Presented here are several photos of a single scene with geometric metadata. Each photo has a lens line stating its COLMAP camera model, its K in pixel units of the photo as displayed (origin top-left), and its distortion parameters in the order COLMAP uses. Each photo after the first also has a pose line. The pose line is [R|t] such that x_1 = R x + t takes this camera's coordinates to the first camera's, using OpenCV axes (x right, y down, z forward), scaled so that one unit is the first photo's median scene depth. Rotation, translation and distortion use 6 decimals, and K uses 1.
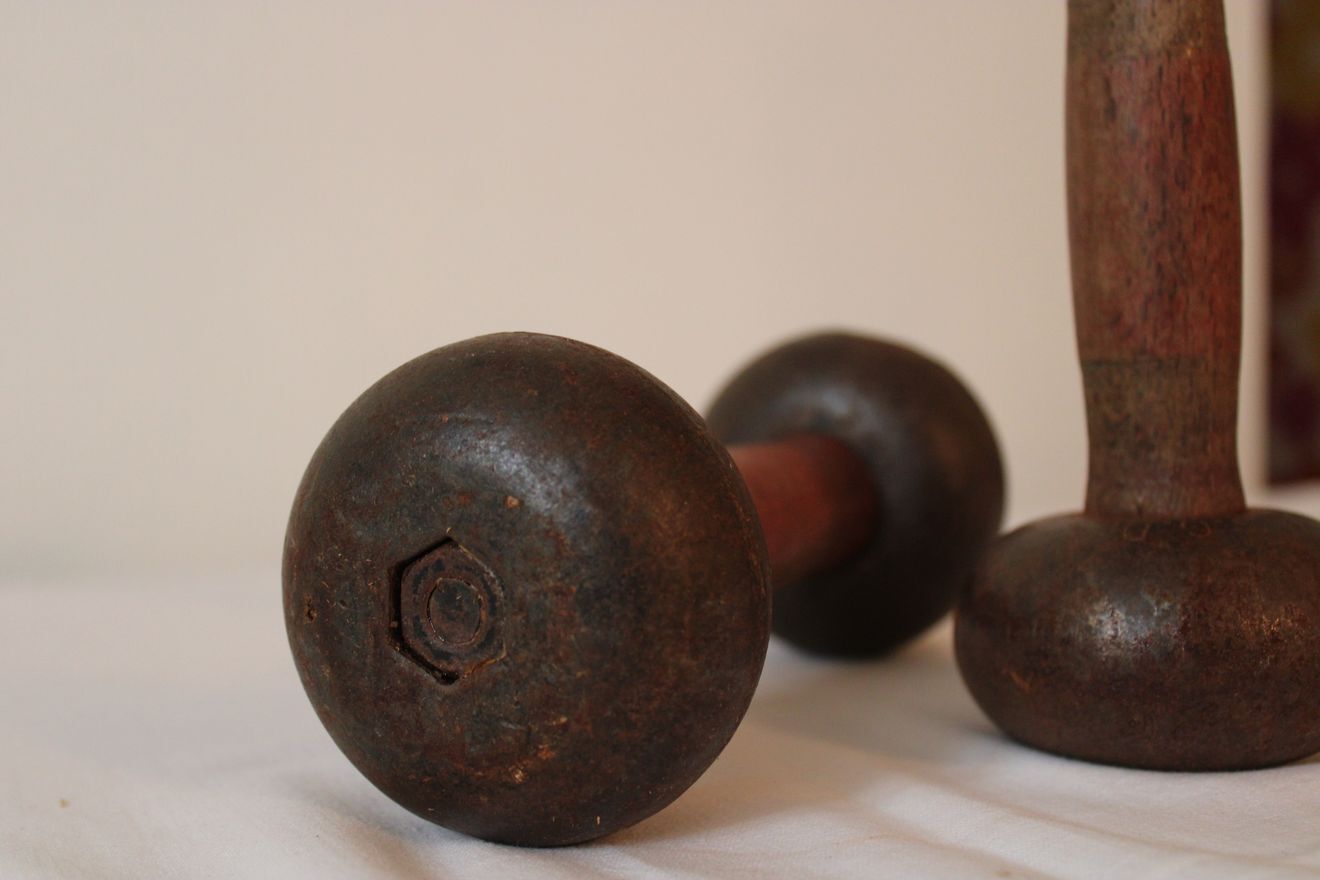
lens RADIAL K [[1700.4, 0, 656.9], [0, 1700.4, 438.7], [0, 0, 1]] dist [-0.062262, 0.000000]
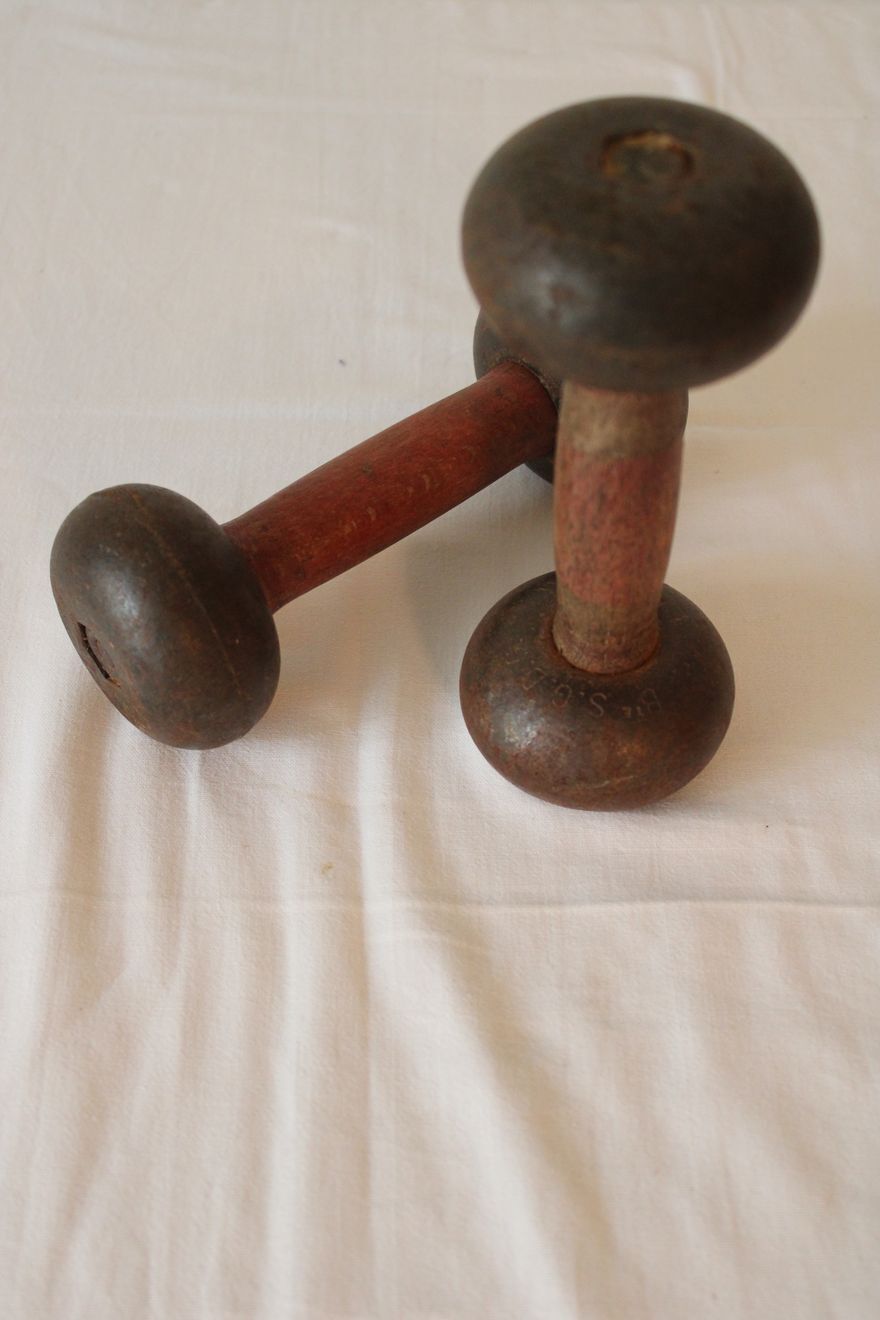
lens RADIAL K [[1700.4, 0, 440.8], [0, 1700.4, 662.8], [0, 0, 1]] dist [-0.062262, 0.000000]
pose [[0.893420, 0.370568, -0.253931, 0.597844], [-0.052144, 0.646991, 0.760712, -1.150911], [0.446187, -0.666394, 0.597357, 0.013969]]
